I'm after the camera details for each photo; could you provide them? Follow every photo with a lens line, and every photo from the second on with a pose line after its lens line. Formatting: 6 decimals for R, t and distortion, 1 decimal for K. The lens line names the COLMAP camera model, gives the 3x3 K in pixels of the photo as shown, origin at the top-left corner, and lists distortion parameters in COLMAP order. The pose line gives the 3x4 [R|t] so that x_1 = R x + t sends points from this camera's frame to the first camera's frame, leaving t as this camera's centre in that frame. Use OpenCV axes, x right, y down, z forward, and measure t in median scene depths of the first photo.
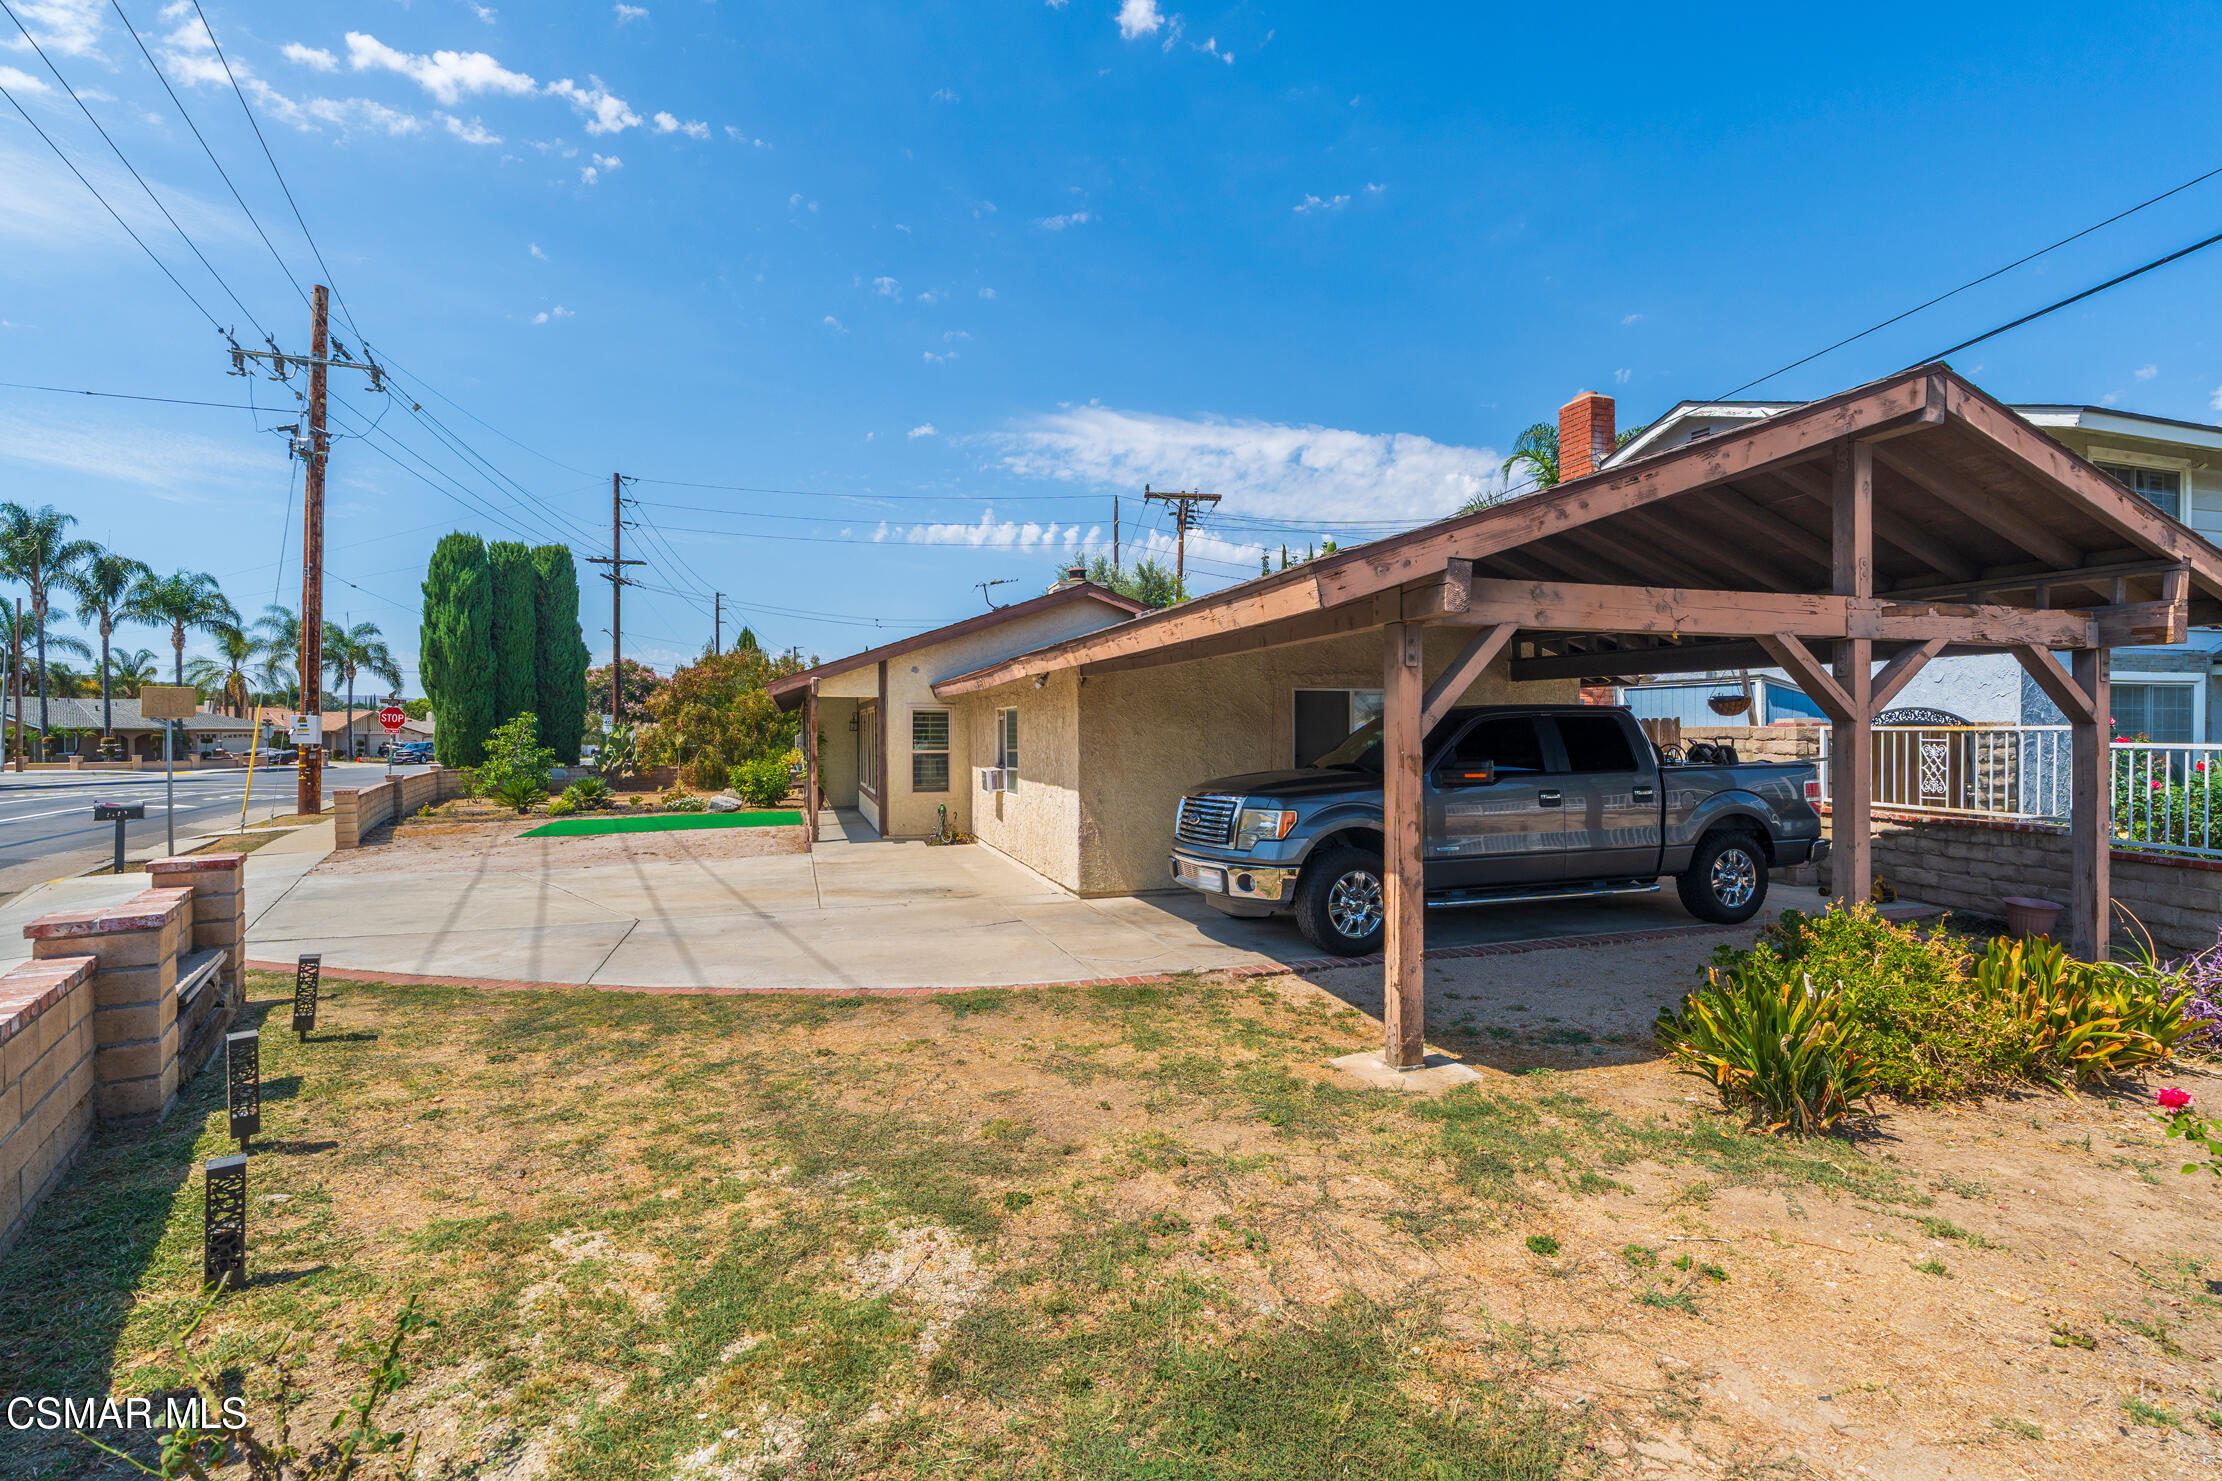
lens RADIAL K [[981.7, 0, 1100.9], [0, 981.7, 725.0], [0, 0, 1]] dist [0.001307, 0.000172]
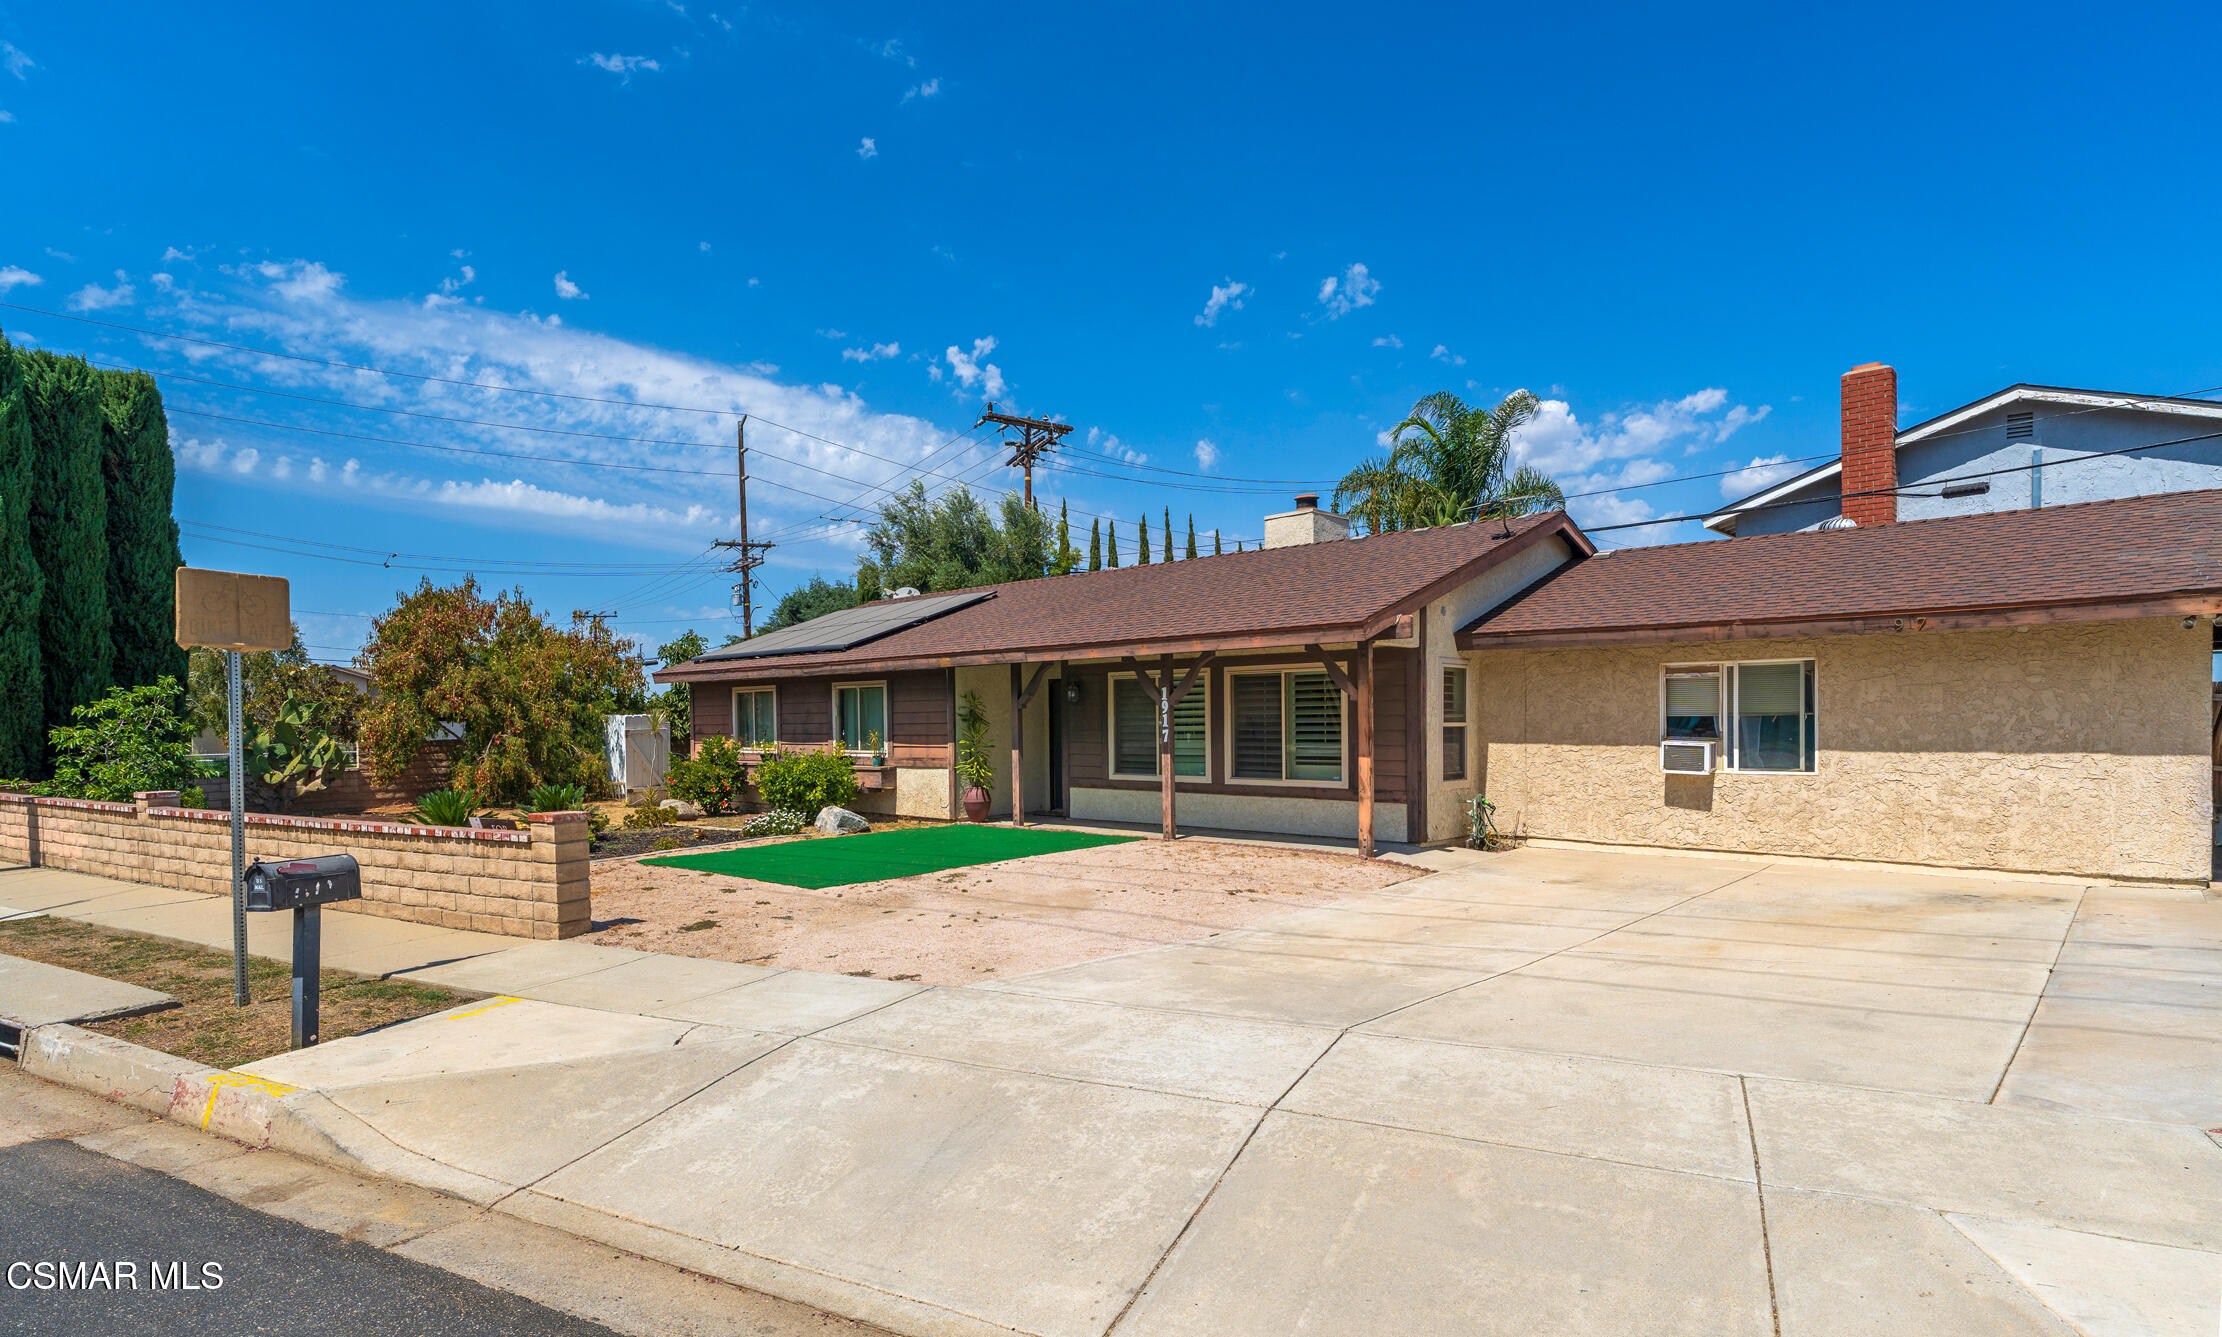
lens RADIAL K [[1130.0, 0, 1113.5], [0, 1130.0, 718.5], [0, 0, 1]] dist [-0.004440, -0.000462]
pose [[0.874204, -0.006297, 0.485518, -0.423097], [0.004203, 0.999977, 0.005402, 0.008955], [-0.485541, -0.002682, 0.874210, 0.206612]]
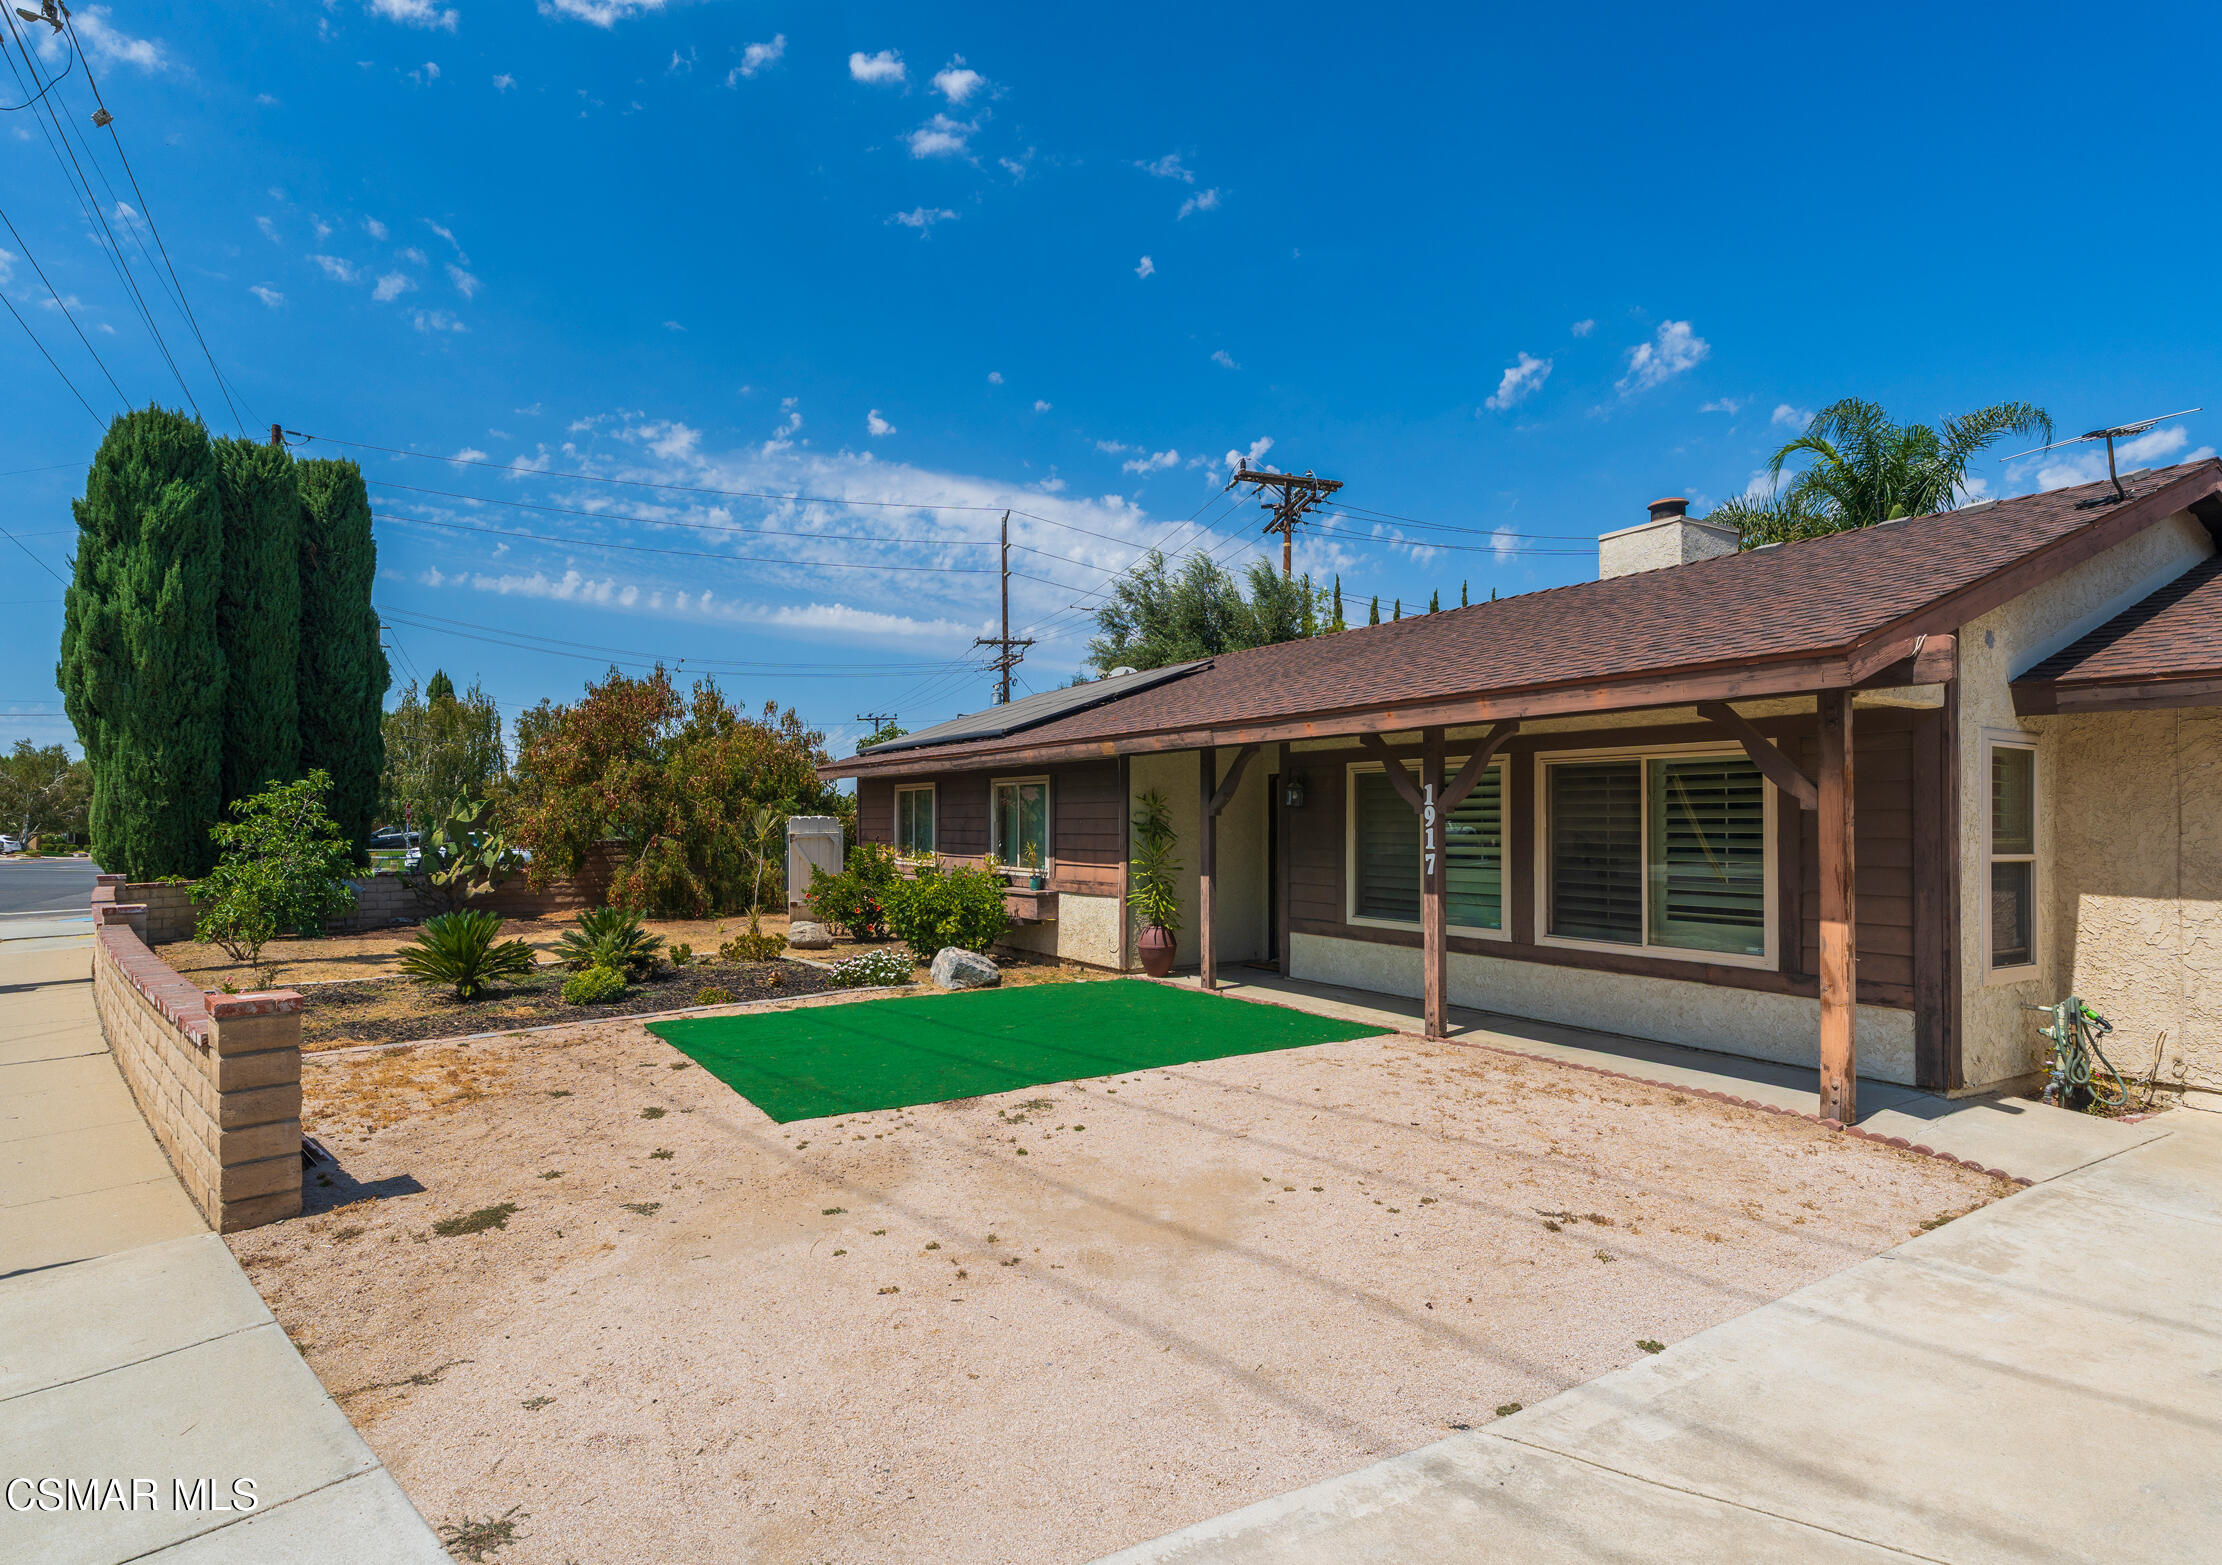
lens RADIAL K [[1124.3, 0, 1071.1], [0, 1124.3, 784.9], [0, 0, 1]] dist [-0.013547, 0.004419]
pose [[0.974600, 0.015218, 0.223436, -0.328429], [-0.009285, 0.999576, -0.027580, 0.007469], [-0.223761, 0.024805, 0.974328, 0.350022]]
